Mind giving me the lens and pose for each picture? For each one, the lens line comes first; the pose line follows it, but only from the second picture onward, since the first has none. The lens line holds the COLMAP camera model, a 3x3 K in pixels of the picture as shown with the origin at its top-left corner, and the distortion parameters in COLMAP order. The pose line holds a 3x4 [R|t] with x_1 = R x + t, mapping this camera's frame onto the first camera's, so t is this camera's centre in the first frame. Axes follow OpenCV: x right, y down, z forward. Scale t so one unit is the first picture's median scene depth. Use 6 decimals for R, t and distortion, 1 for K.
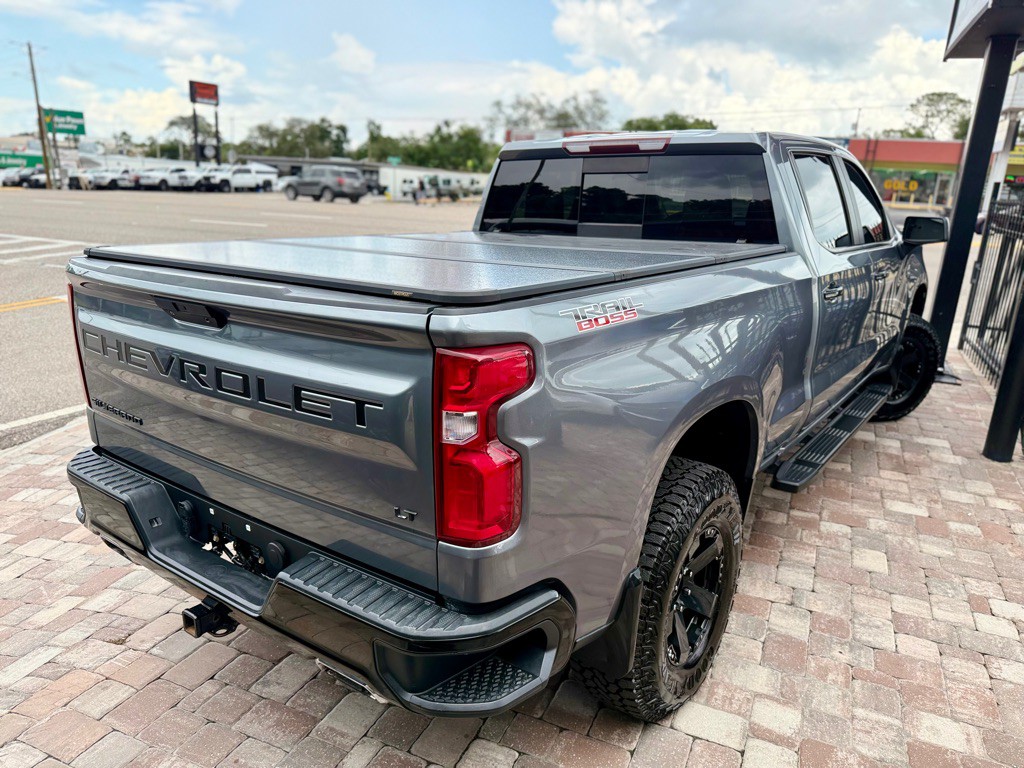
lens RADIAL K [[717.3, 0, 511.5], [0, 717.3, 388.9], [0, 0, 1]] dist [0.001670, -0.005374]
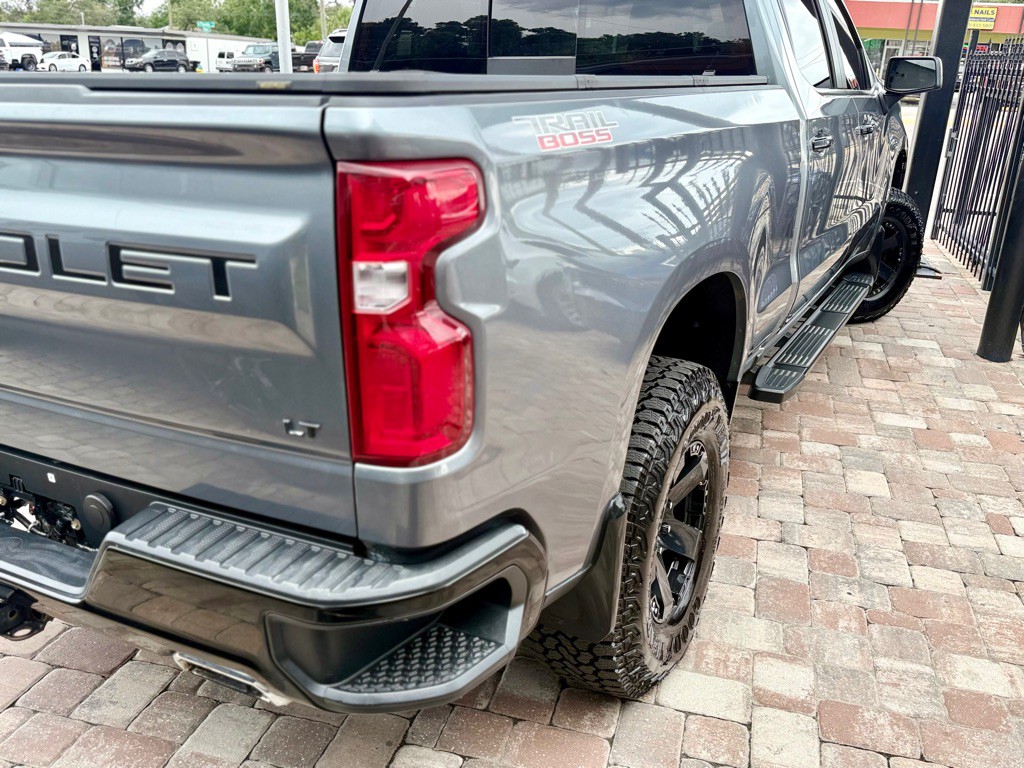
lens RADIAL K [[896.8, 0, 512.8], [0, 896.8, 387.7], [0, 0, 1]] dist [0.072761, -0.110594]
pose [[0.989320, -0.055739, 0.134679, -0.043090], [0.045145, 0.995734, 0.080477, 0.053236], [-0.138590, -0.073538, 0.987616, 0.094716]]
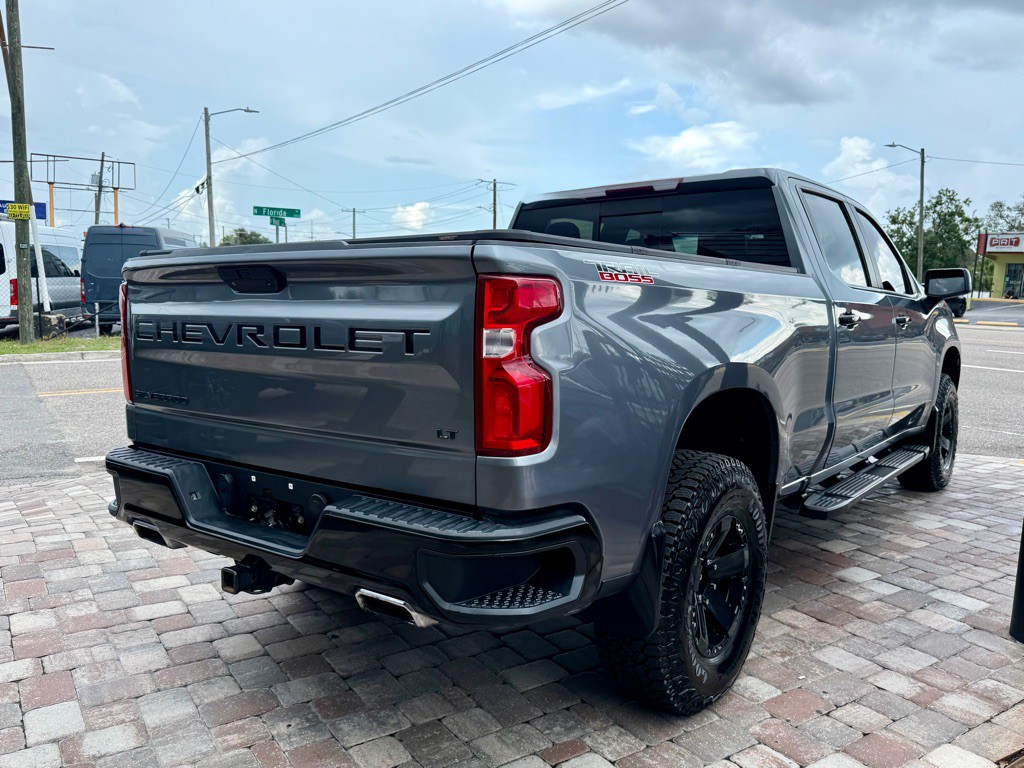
lens RADIAL K [[791.0, 0, 510.6], [0, 791.0, 375.8], [0, 0, 1]] dist [0.006837, -0.004035]
pose [[0.999901, -0.000800, -0.014043, -0.022356], [-0.001478, 0.986880, -0.161451, 0.192062], [0.013987, 0.161456, 0.986781, -0.151549]]
